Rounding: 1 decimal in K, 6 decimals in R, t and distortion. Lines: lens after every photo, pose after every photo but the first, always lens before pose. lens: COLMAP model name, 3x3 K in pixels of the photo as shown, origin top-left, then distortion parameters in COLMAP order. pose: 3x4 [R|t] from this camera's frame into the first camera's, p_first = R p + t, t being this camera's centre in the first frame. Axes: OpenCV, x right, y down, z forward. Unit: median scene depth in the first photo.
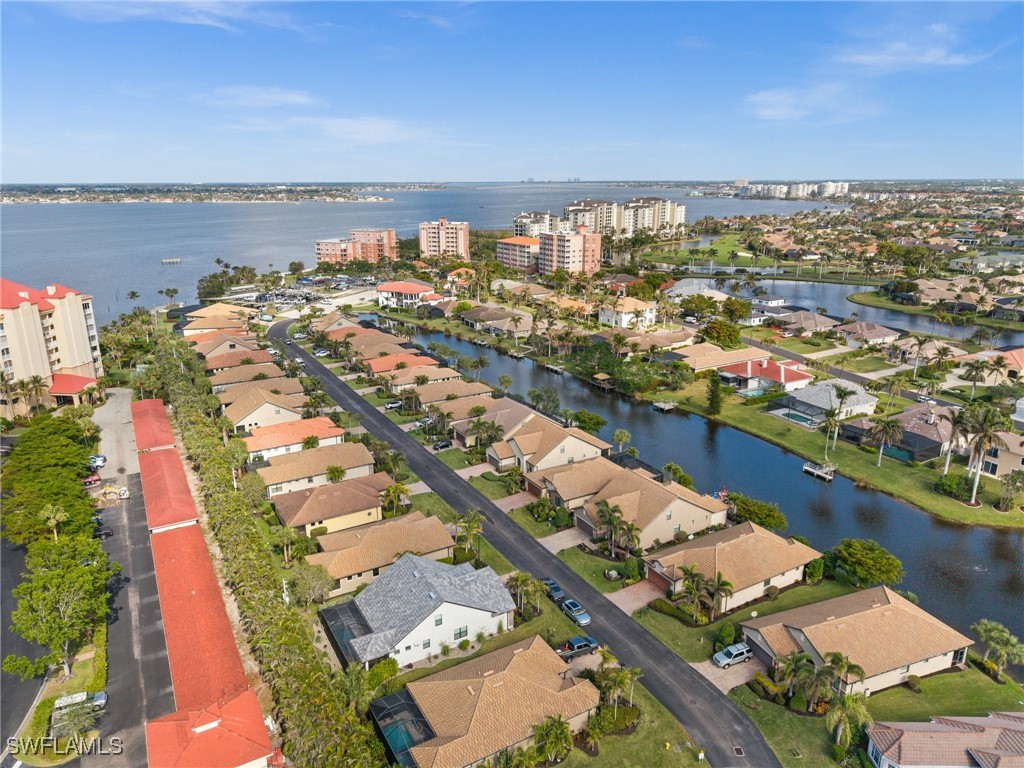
lens RADIAL K [[697.2, 0, 512.0], [0, 697.2, 384.0], [0, 0, 1]] dist [0.053458, -0.065074]
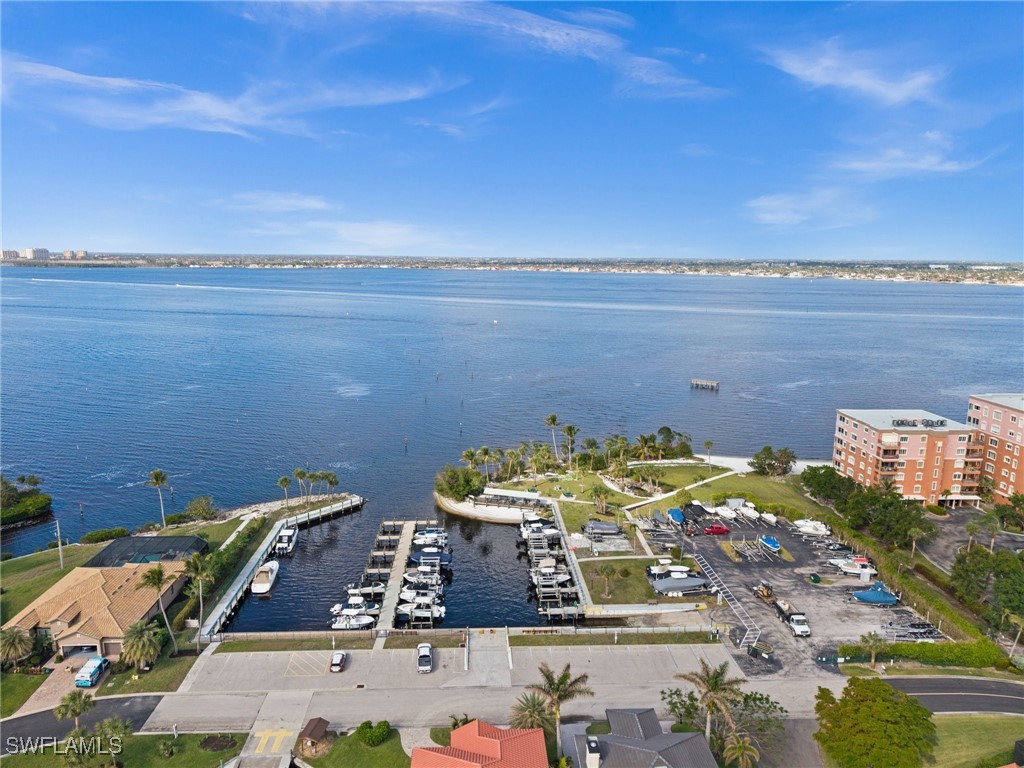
lens RADIAL K [[682.8, 0, 514.0], [0, 682.8, 392.7], [0, 0, 1]] dist [0.045152, -0.054289]
pose [[0.412148, 0.190544, -0.890970, -0.008219], [-0.268362, 0.959895, 0.081144, -0.185675], [0.870699, 0.205659, 0.446753, 0.629110]]
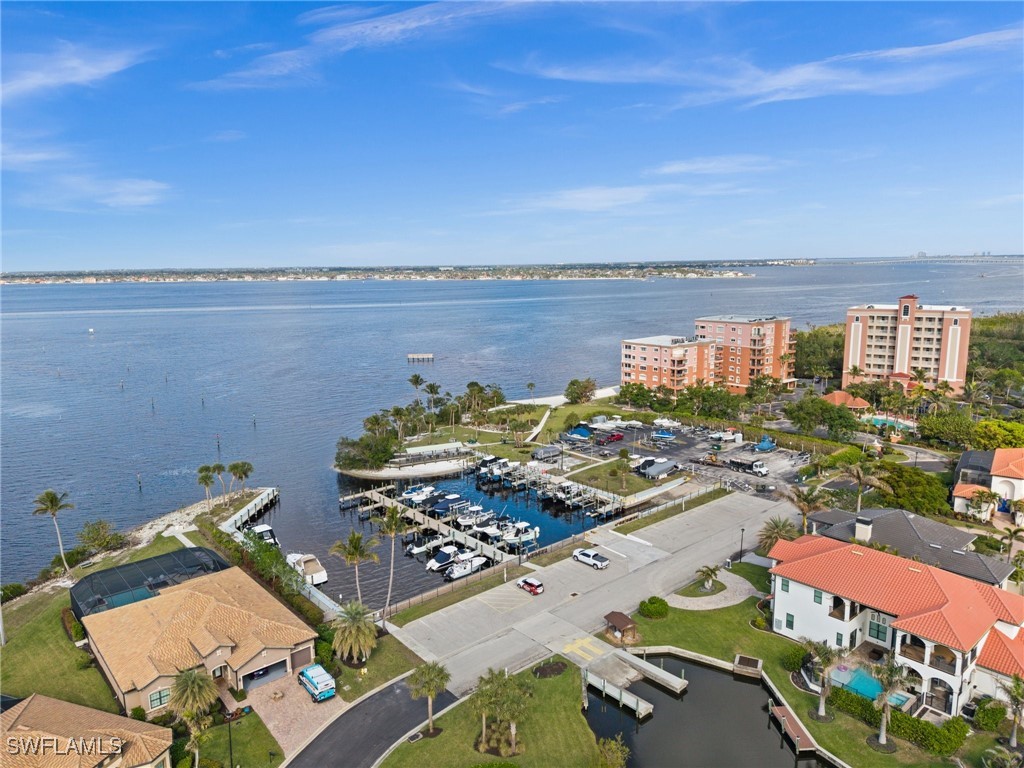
lens RADIAL K [[697.2, 0, 512.0], [0, 697.2, 384.0], [0, 0, 1]] dist [0.053458, -0.065074]
pose [[0.885124, 0.070945, -0.459916, -0.114121], [-0.120059, 0.989667, -0.078395, -0.118515], [0.449602, 0.124606, 0.884495, 0.503349]]
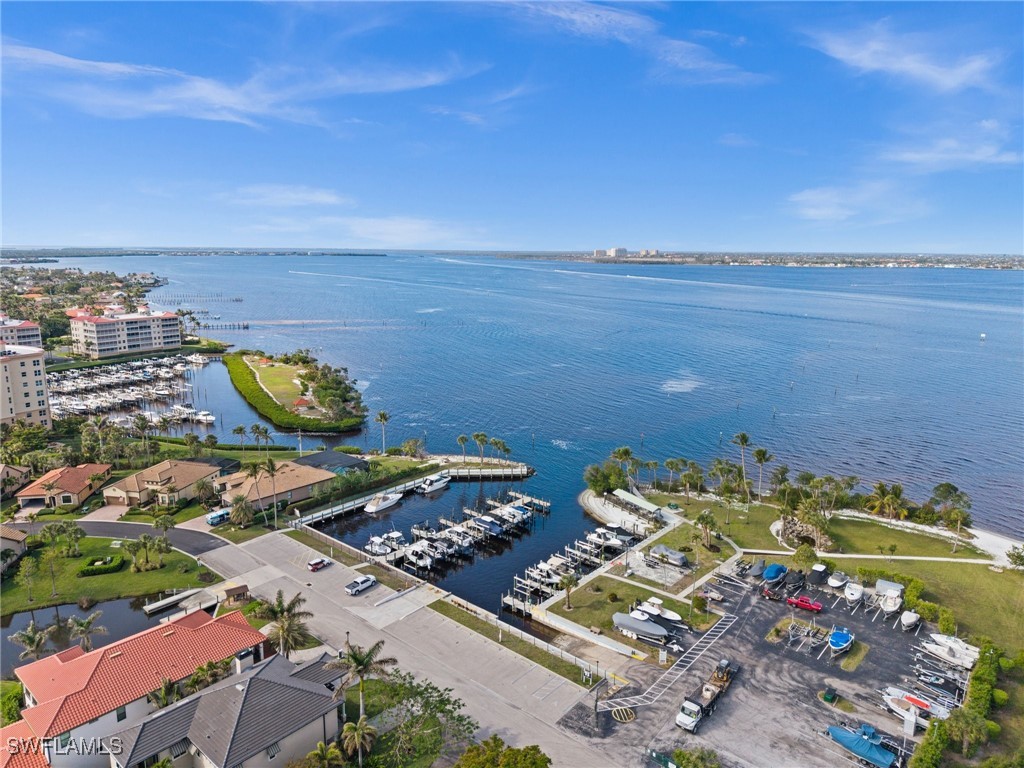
lens RADIAL K [[697.2, 0, 512.0], [0, 697.2, 384.0], [0, 0, 1]] dist [0.053458, -0.065074]
pose [[-0.344664, 0.183112, -0.920694, 0.010618], [-0.271435, 0.919454, 0.284478, -0.237027], [0.898627, 0.347958, -0.267199, 0.805787]]
